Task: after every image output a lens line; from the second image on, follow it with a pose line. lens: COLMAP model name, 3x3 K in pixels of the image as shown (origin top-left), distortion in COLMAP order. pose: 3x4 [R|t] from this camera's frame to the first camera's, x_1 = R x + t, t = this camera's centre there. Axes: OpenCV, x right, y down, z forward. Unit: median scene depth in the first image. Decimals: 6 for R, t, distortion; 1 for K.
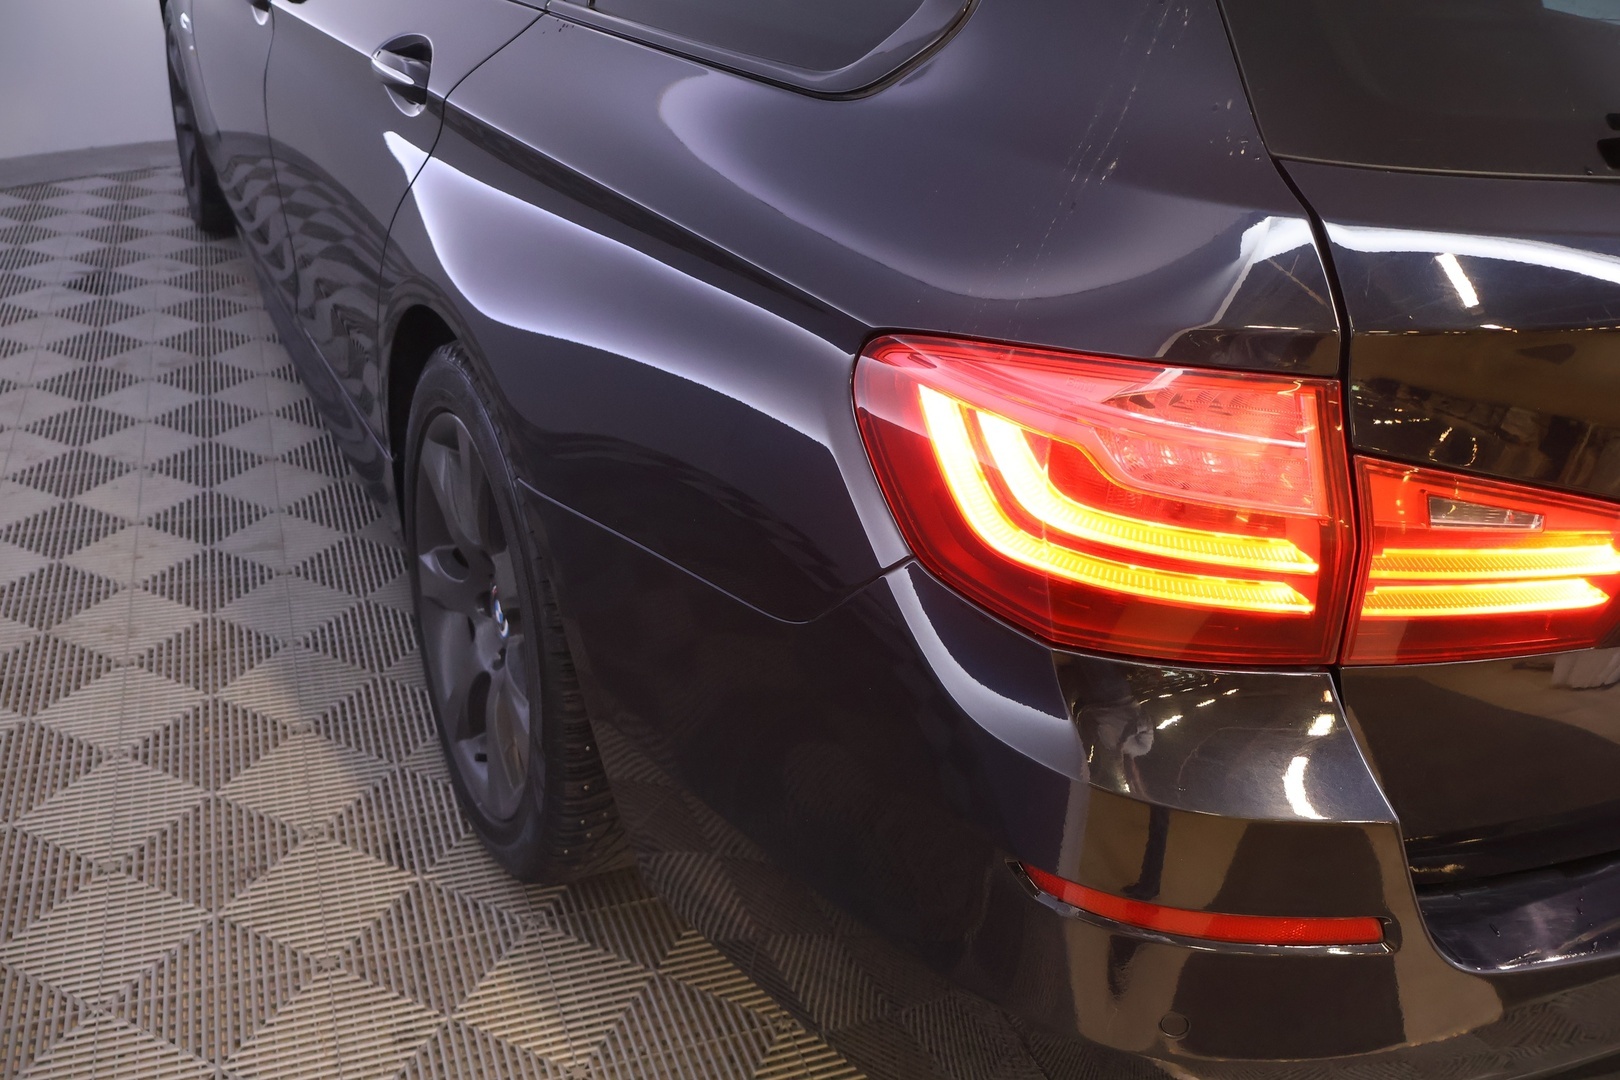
lens RADIAL K [[1372.6, 0, 810.0], [0, 1372.6, 540.0], [0, 0, 1]] dist [0.006841, 0.000806]
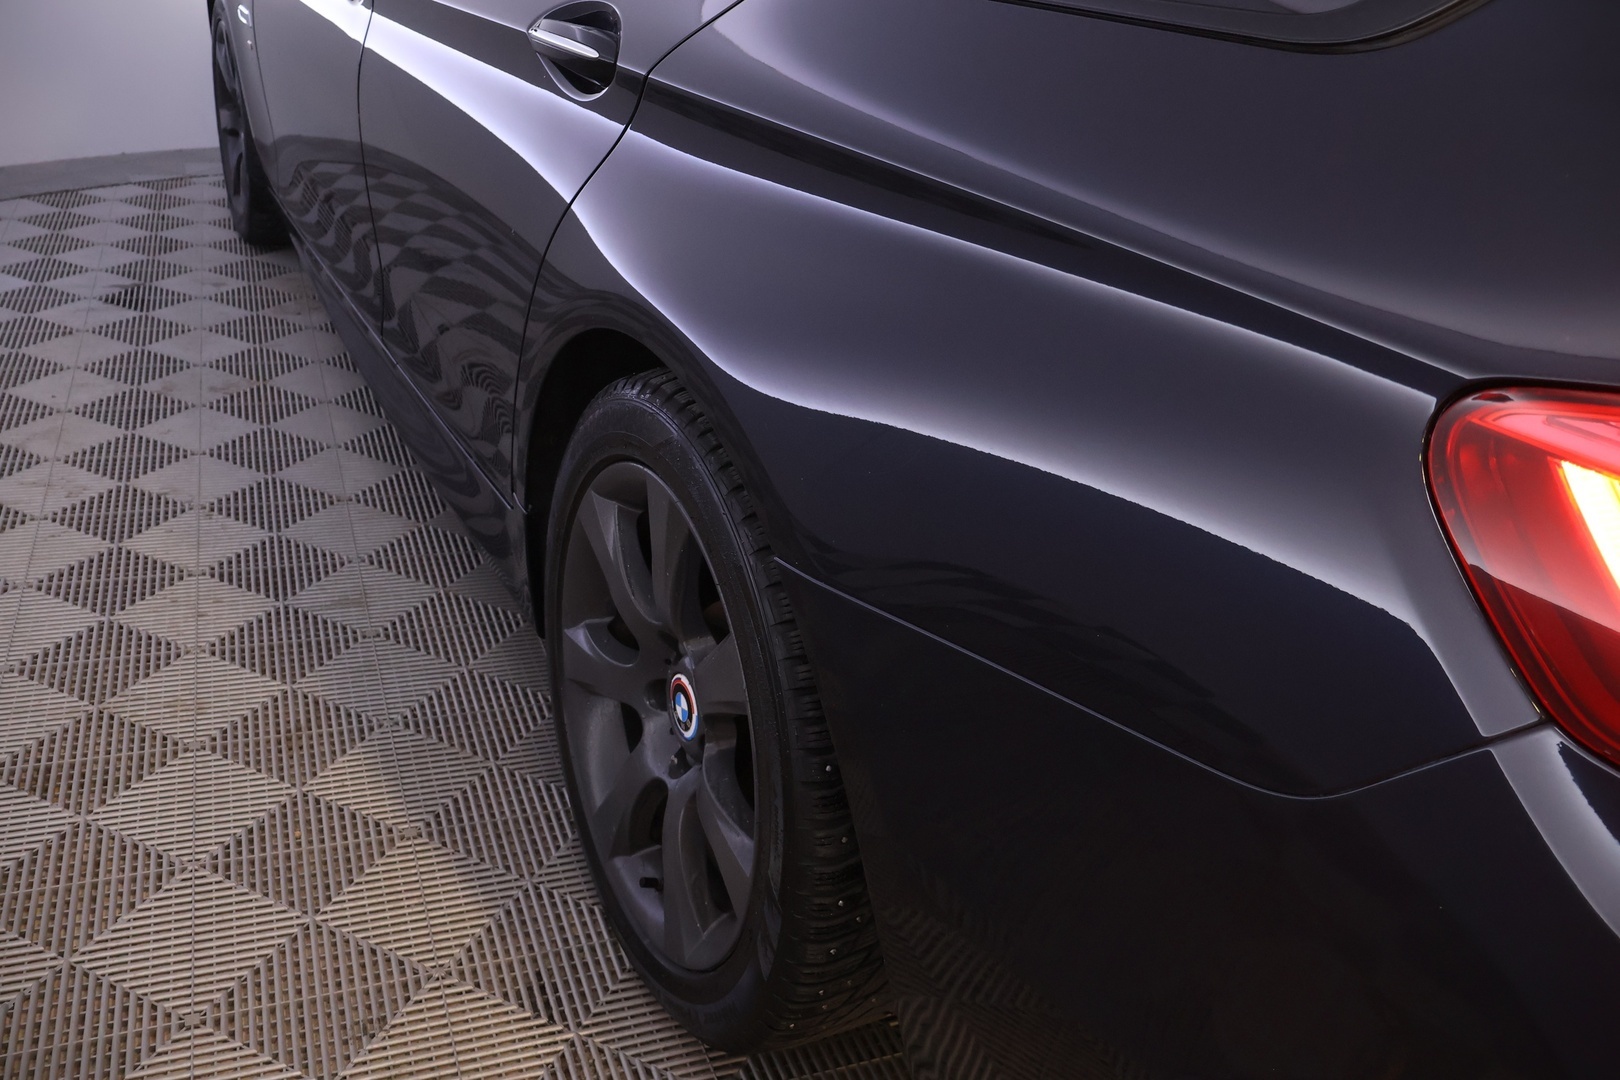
lens RADIAL K [[1350.4, 0, 810.0], [0, 1350.4, 540.0], [0, 0, 1]] dist [0.001783, -0.004098]
pose [[0.999762, 0.015022, 0.015818, -0.131613], [-0.014734, 0.999726, -0.018175, -0.026330], [-0.016087, 0.017938, 0.999710, 0.159497]]
